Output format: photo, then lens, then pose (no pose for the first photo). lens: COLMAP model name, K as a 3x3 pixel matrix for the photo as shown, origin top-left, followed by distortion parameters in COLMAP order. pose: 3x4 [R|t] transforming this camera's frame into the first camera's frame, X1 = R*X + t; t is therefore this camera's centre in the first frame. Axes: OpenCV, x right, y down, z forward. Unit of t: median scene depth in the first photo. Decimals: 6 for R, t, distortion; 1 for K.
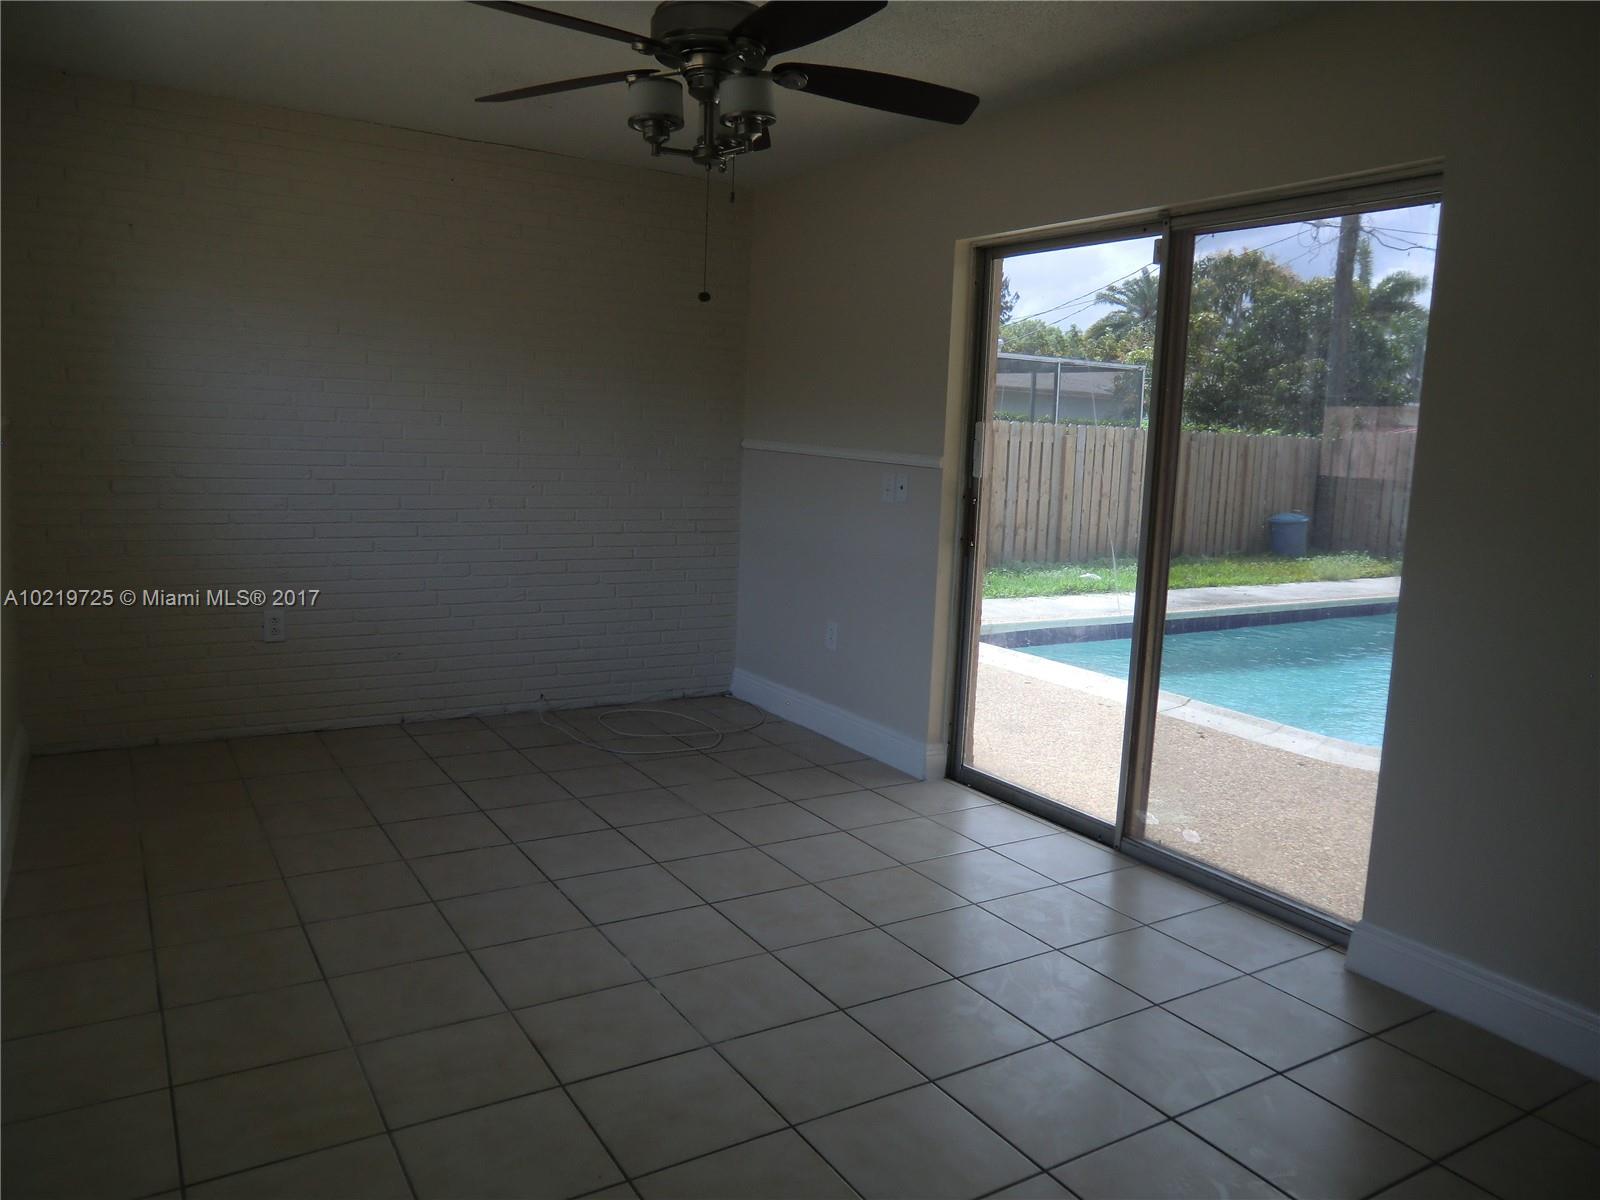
lens RADIAL K [[1166.6, 0, 794.3], [0, 1166.6, 580.8], [0, 0, 1]] dist [-0.017567, -0.002057]
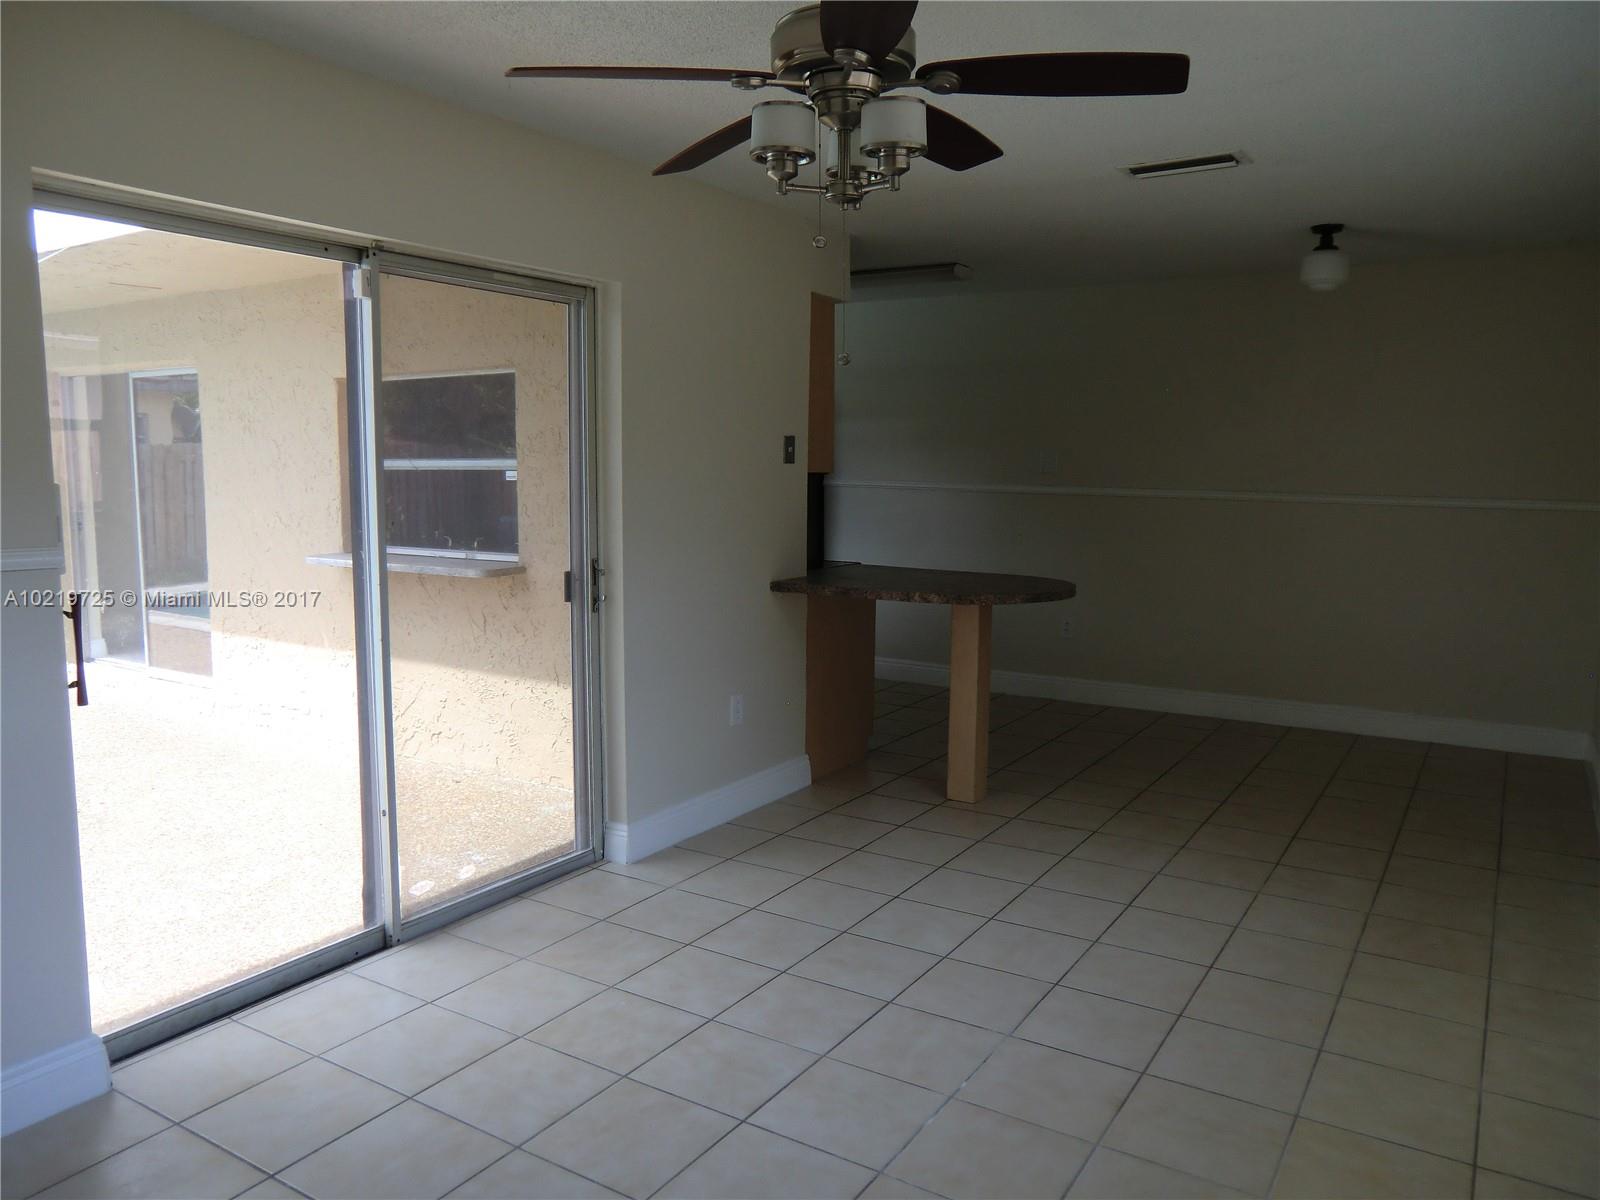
lens RADIAL K [[1166.6, 0, 794.3], [0, 1166.6, 580.8], [0, 0, 1]] dist [-0.017567, -0.002057]
pose [[-0.440438, -0.131656, 0.888077, -0.702264], [0.099994, 0.975841, 0.194258, -0.212068], [-0.892197, 0.174360, -0.416632, 1.186733]]
